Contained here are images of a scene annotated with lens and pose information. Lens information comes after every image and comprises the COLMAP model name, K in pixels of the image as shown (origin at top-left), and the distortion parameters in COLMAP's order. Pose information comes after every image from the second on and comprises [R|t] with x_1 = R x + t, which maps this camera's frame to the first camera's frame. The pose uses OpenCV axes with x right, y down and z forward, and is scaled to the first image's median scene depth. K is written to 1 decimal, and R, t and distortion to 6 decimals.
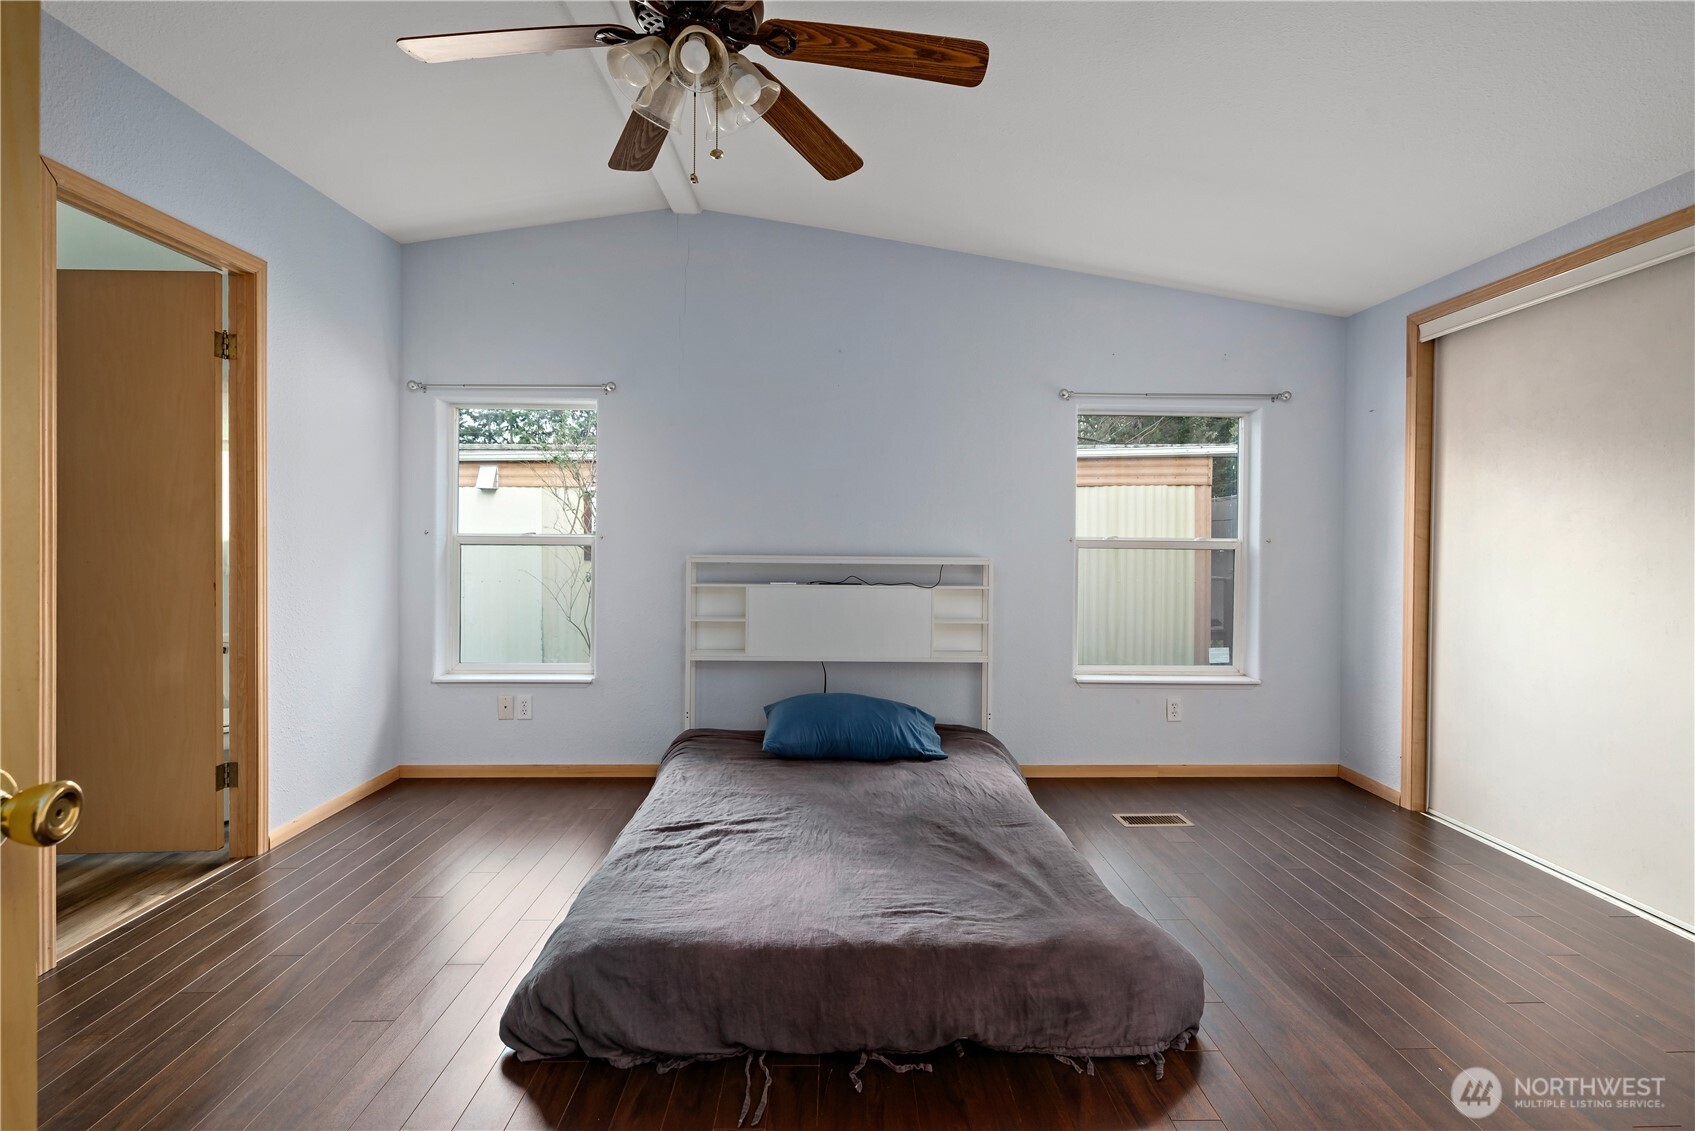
lens RADIAL K [[784.8, 0, 846.7], [0, 784.8, 549.4], [0, 0, 1]] dist [-0.003484, 0.000060]
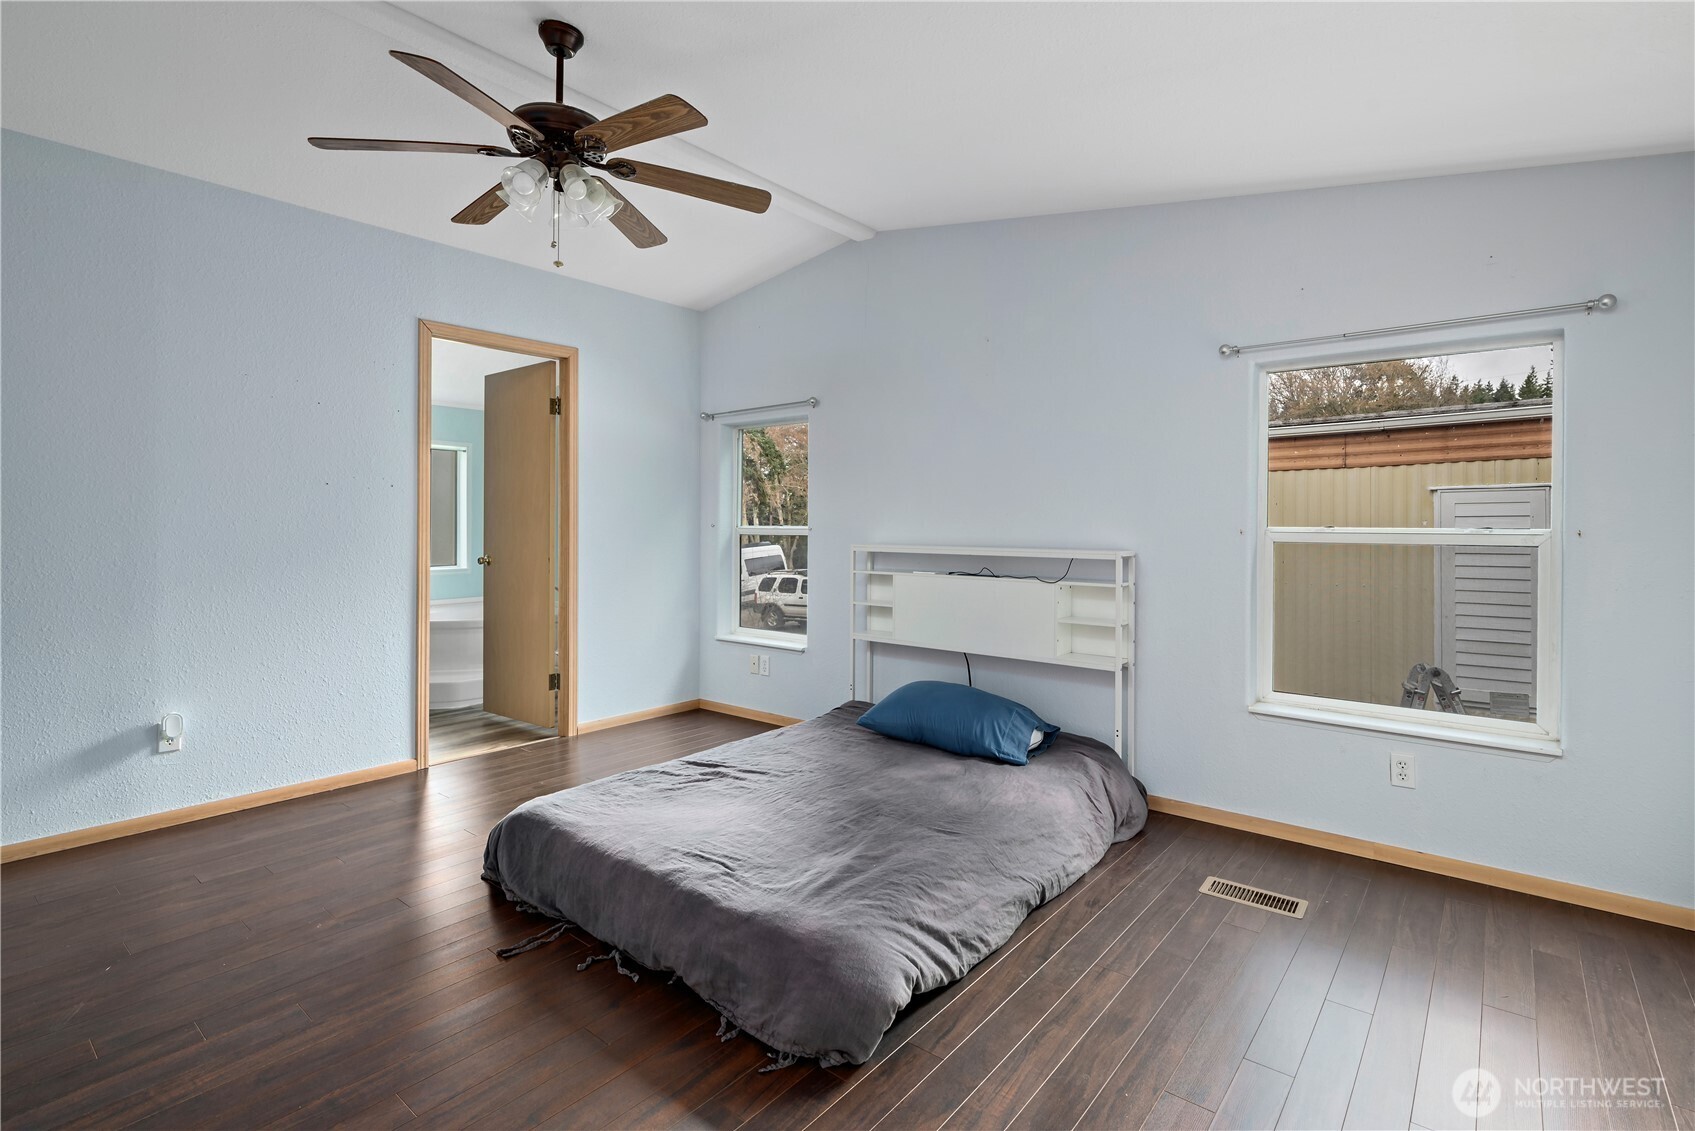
lens RADIAL K [[784.8, 0, 850.6], [0, 784.8, 532.6], [0, 0, 1]] dist [-0.003484, 0.000060]
pose [[0.765205, 0.001859, -0.643784, 0.710533], [-0.010304, 0.999903, -0.009359, 0.001102], [0.643704, 0.013795, 0.765150, 0.192401]]
